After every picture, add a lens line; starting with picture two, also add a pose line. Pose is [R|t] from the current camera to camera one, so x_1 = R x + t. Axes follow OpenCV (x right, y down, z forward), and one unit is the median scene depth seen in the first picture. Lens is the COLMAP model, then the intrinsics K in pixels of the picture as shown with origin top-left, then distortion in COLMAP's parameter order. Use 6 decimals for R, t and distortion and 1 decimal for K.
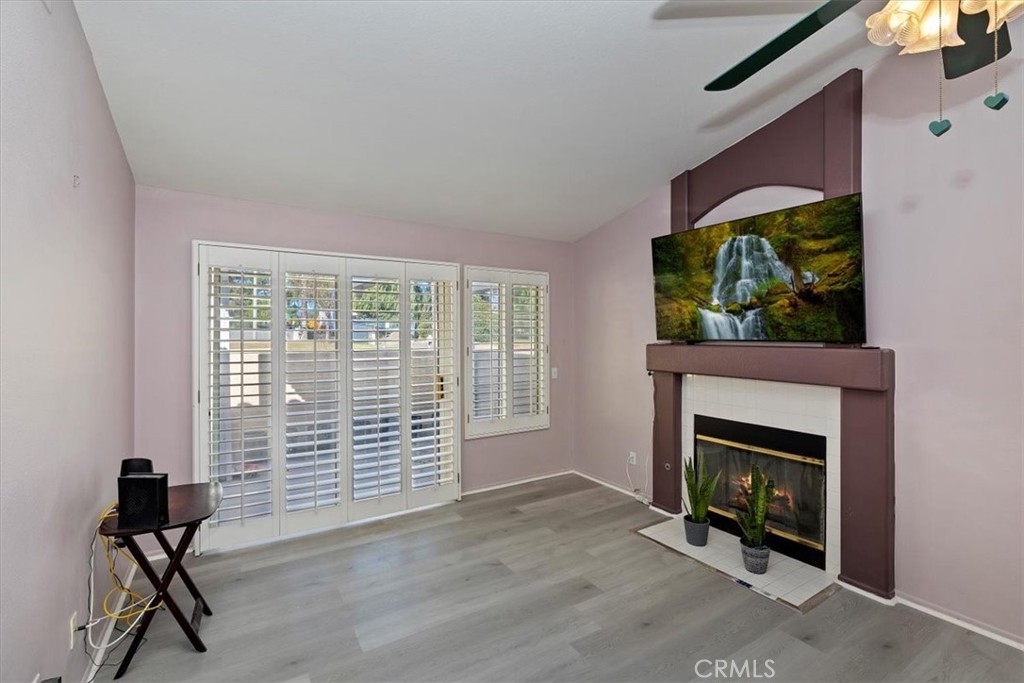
lens RADIAL K [[458.3, 0, 514.3], [0, 458.3, 338.6], [0, 0, 1]] dist [0.000612, 0.000319]
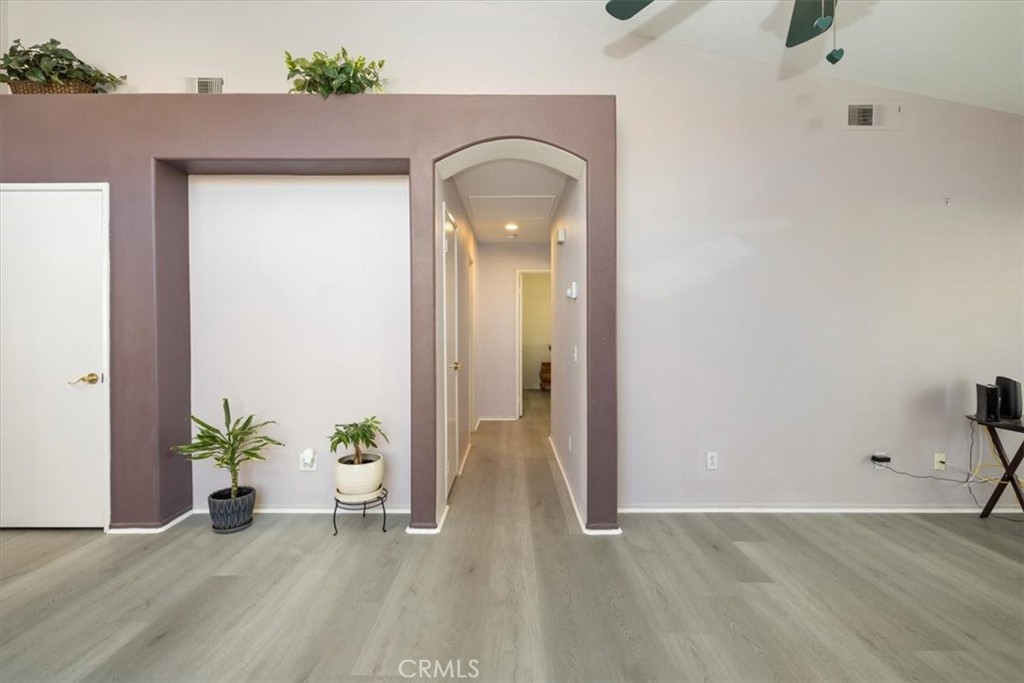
lens RADIAL K [[437.7, 0, 512.0], [0, 437.7, 341.5], [0, 0, 1]] dist [0.000800, 0.000216]
pose [[-0.531679, 0.015479, -0.846805, 0.667049], [-0.001158, 0.999819, 0.019003, 0.076249], [0.846945, 0.011084, -0.531565, 0.257409]]
